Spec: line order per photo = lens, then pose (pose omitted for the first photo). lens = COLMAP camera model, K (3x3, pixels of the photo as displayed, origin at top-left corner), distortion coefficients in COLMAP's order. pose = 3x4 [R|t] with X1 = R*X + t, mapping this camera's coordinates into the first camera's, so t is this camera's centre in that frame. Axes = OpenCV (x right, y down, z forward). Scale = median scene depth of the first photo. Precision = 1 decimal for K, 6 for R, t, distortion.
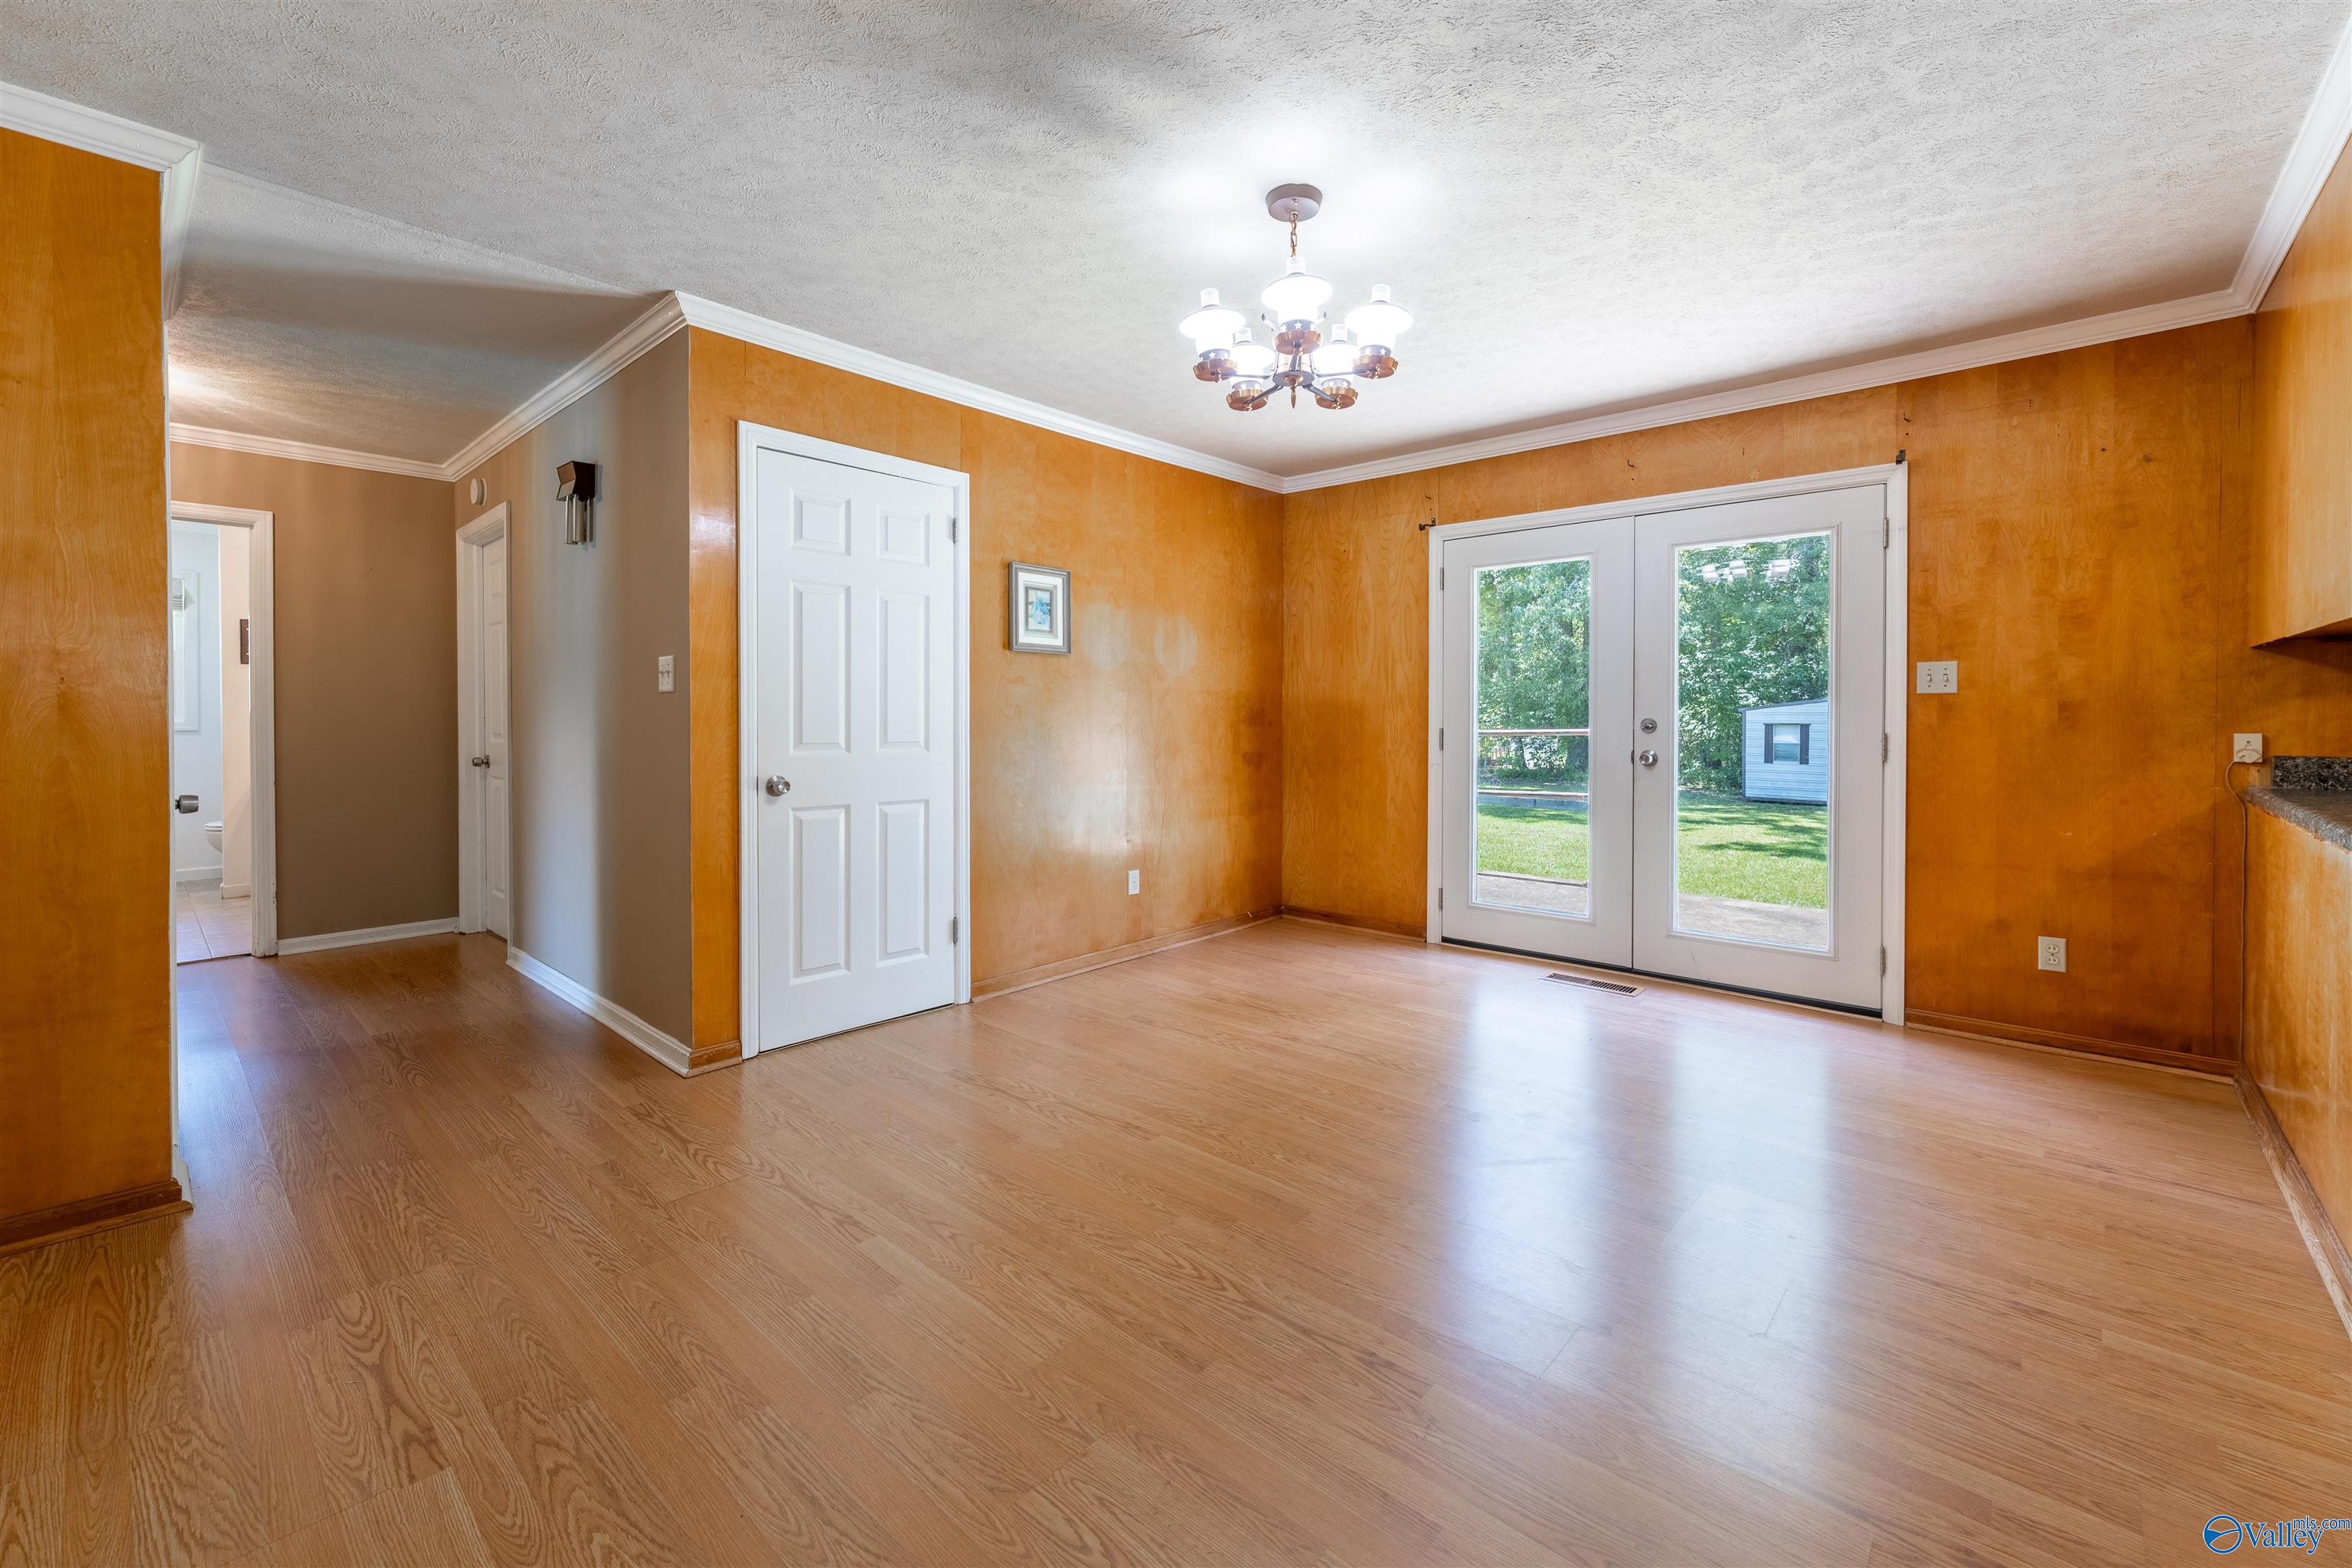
lens RADIAL K [[957.9, 0, 1182.1], [0, 957.9, 712.9], [0, 0, 1]] dist [0.001050, -0.000370]
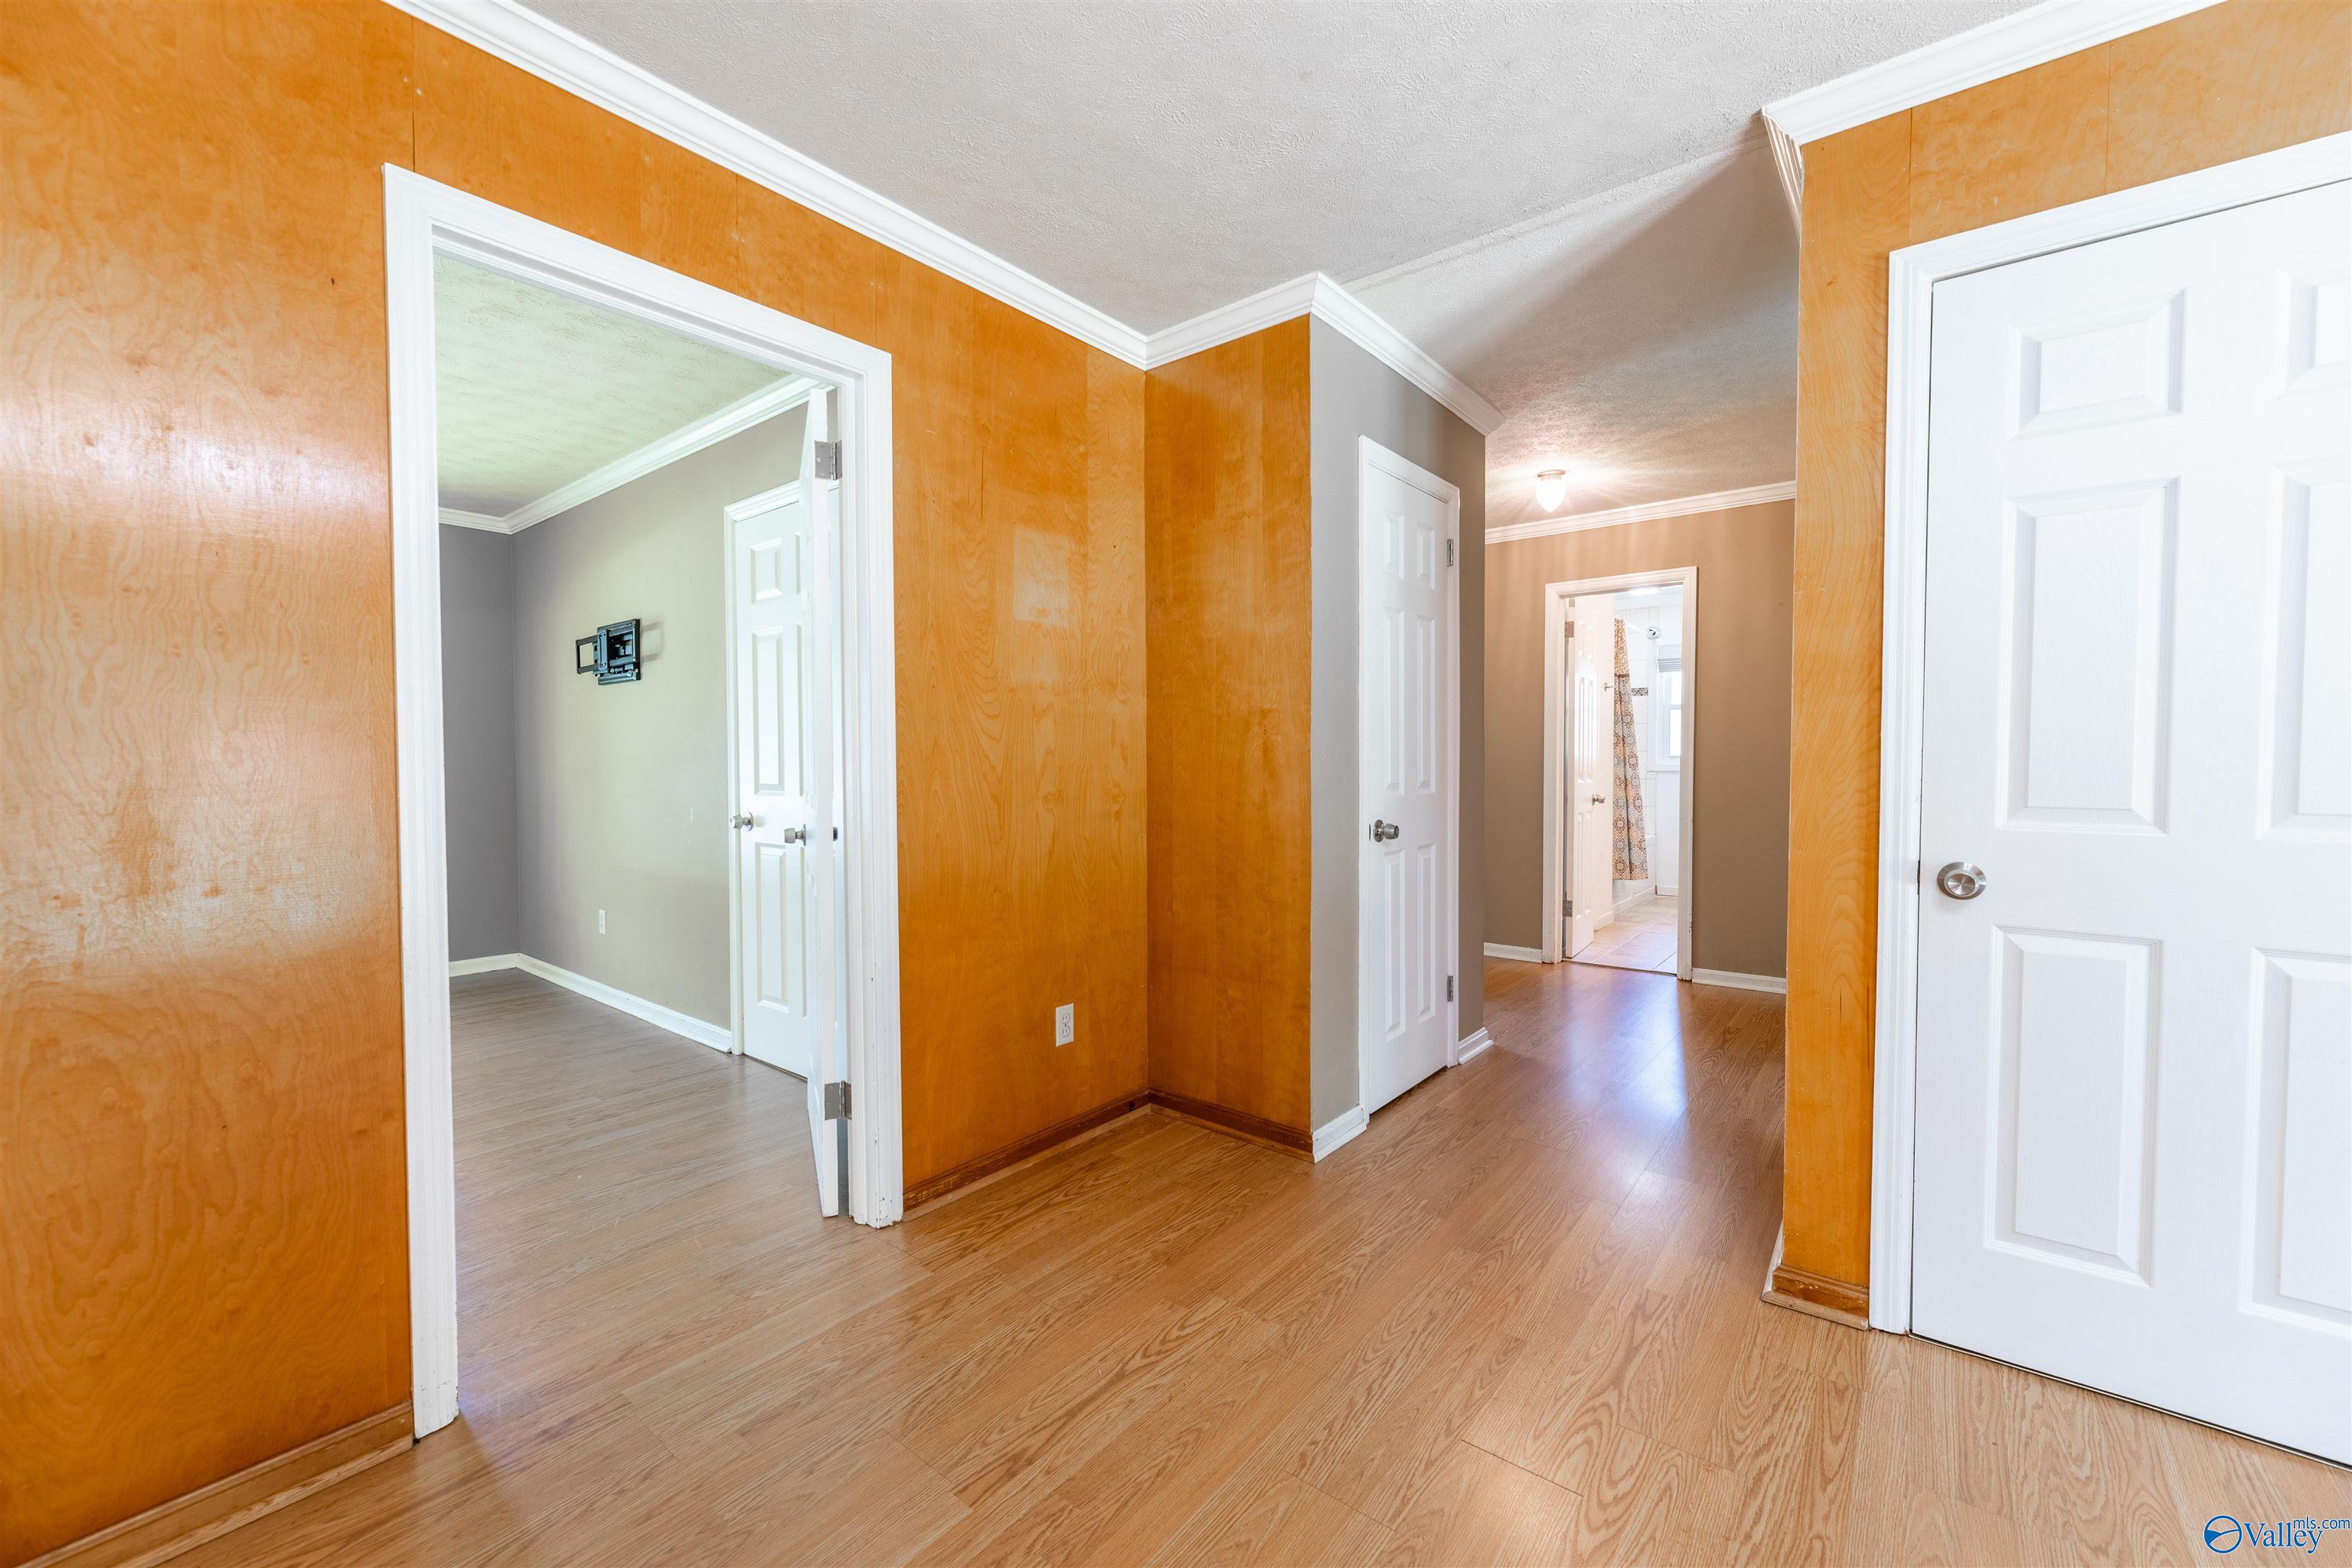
lens RADIAL K [[943.1, 0, 1176.0], [0, 943.1, 784.0], [0, 0, 1]] dist [0.000524, -0.000235]
pose [[0.063783, 0.024918, -0.997653, 0.095376], [0.007032, 0.999652, 0.025418, 0.003119], [0.997939, -0.008637, 0.063585, 0.523599]]
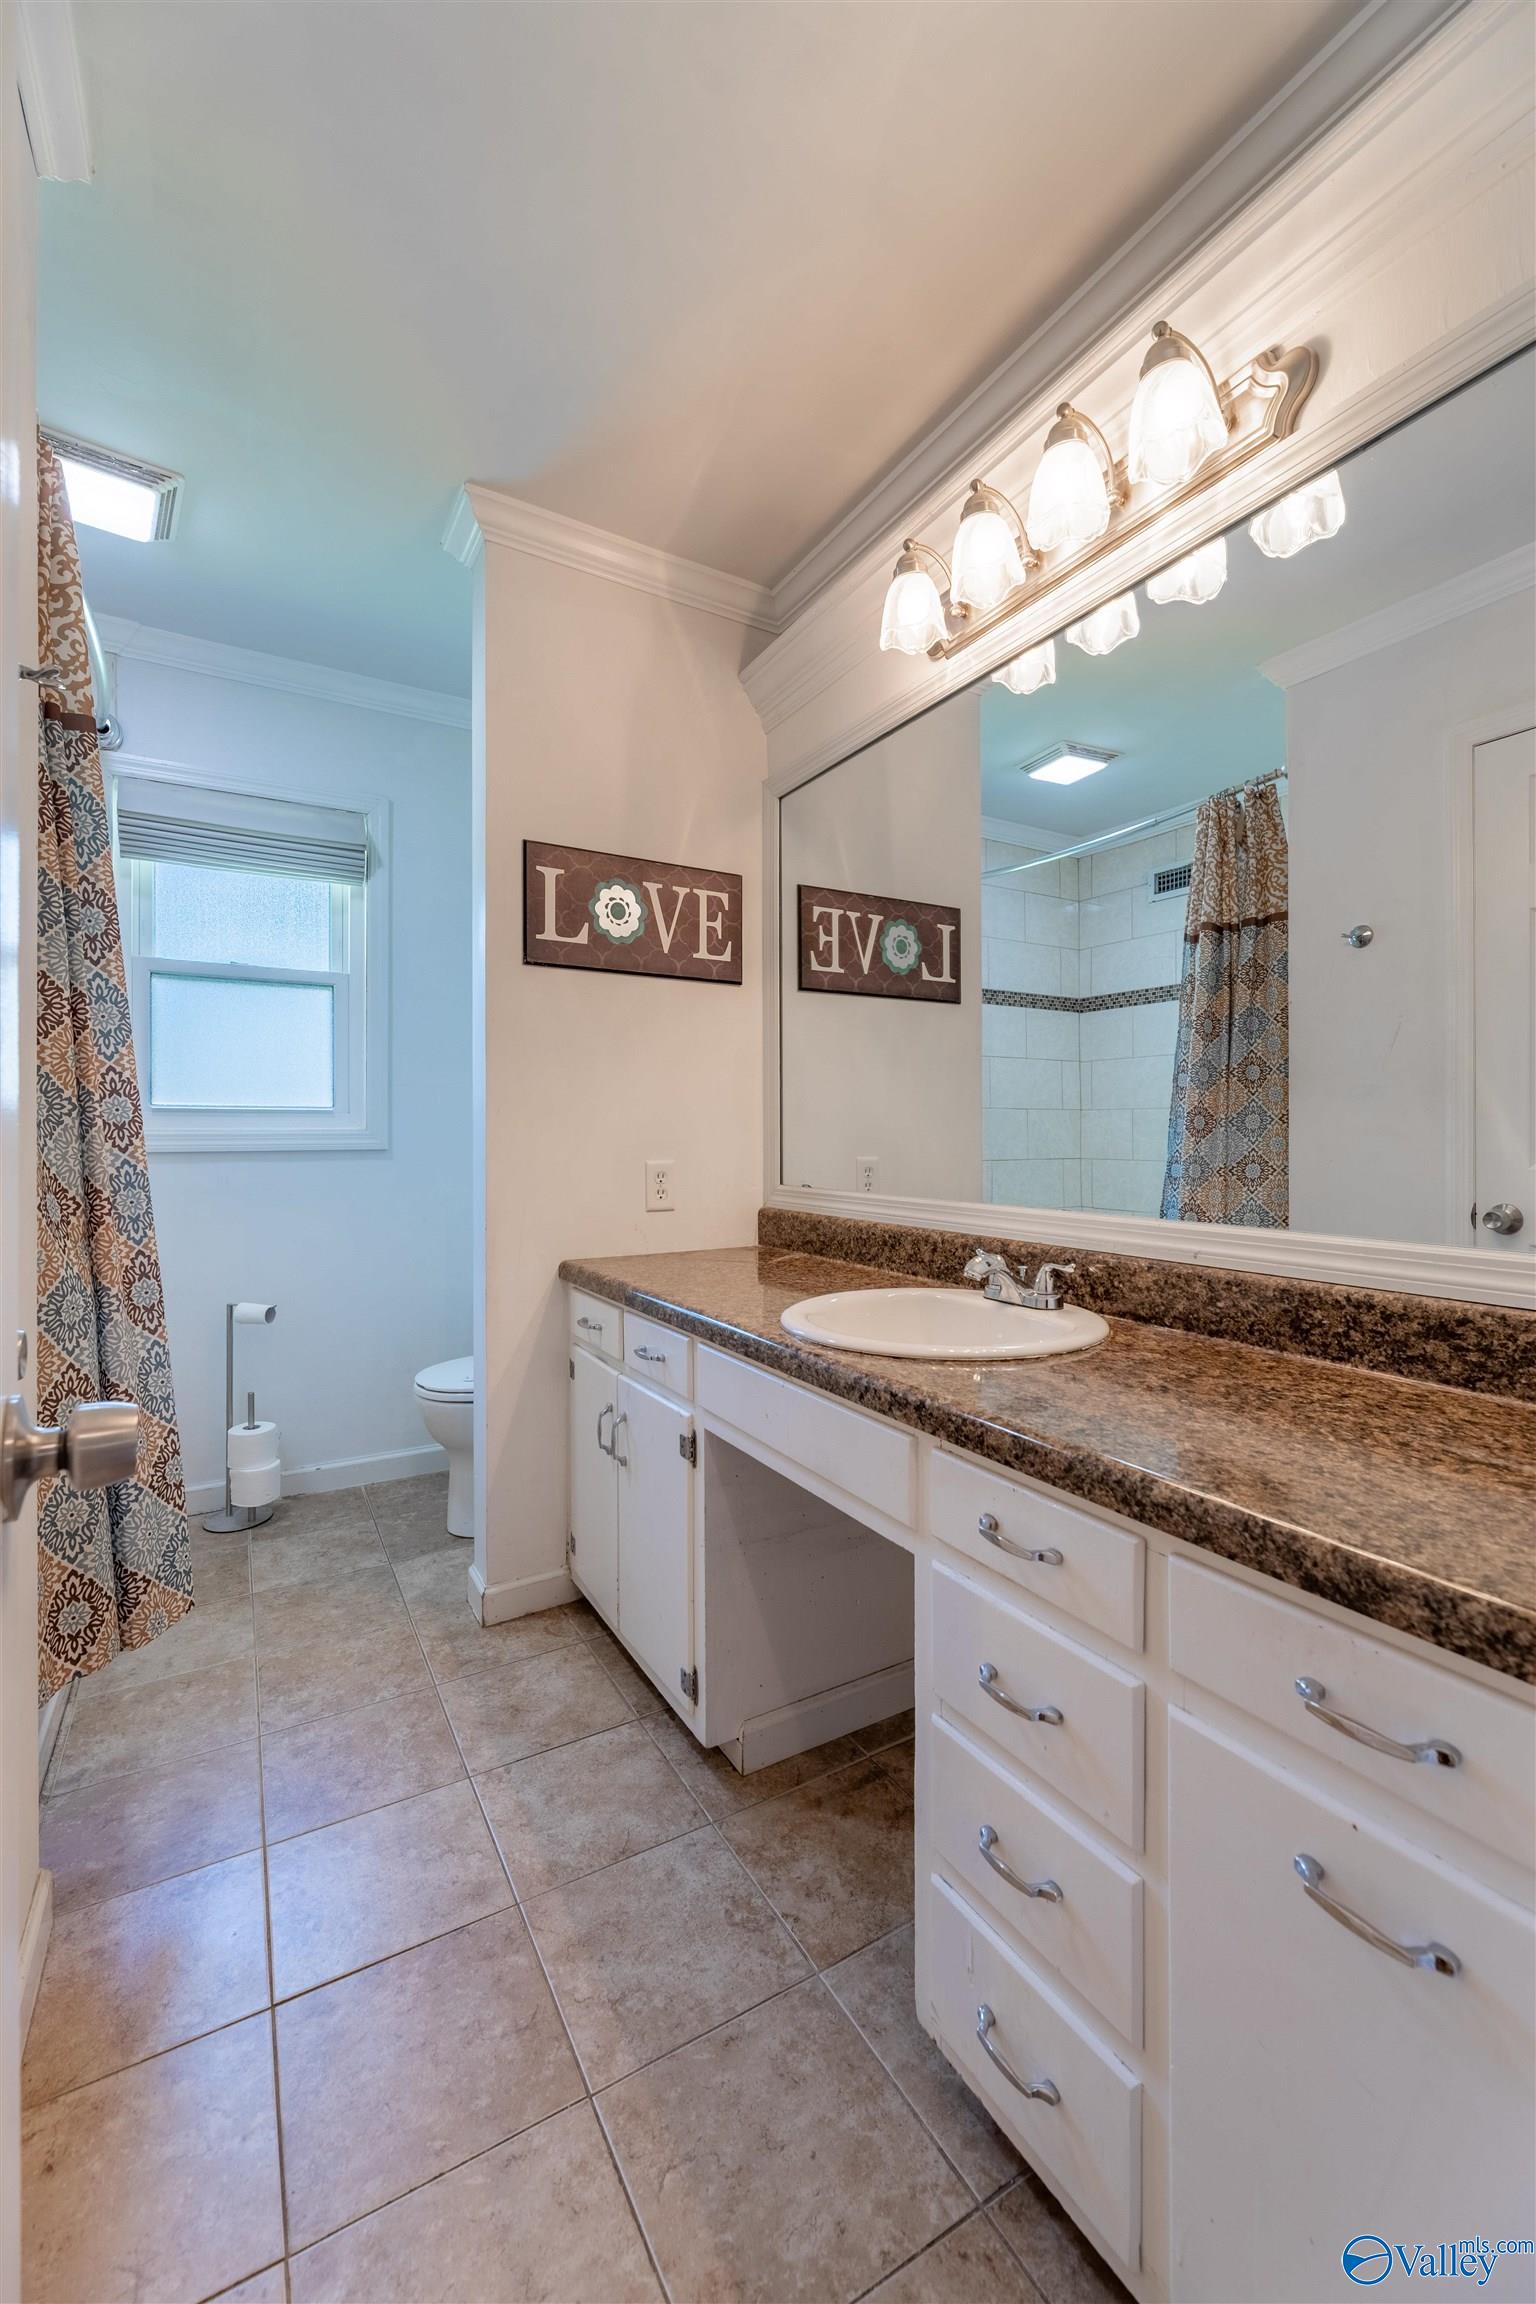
lens RADIAL K [[938.4, 0, 731.4], [0, 938.4, 1132.6], [0, 0, 1]] dist [0.001050, -0.000370]
pose [[0.942959, -0.004773, -0.332873, -1.550586], [0.004275, 0.999988, -0.002231, 0.027041], [0.332880, 0.000680, 0.942969, 1.360811]]
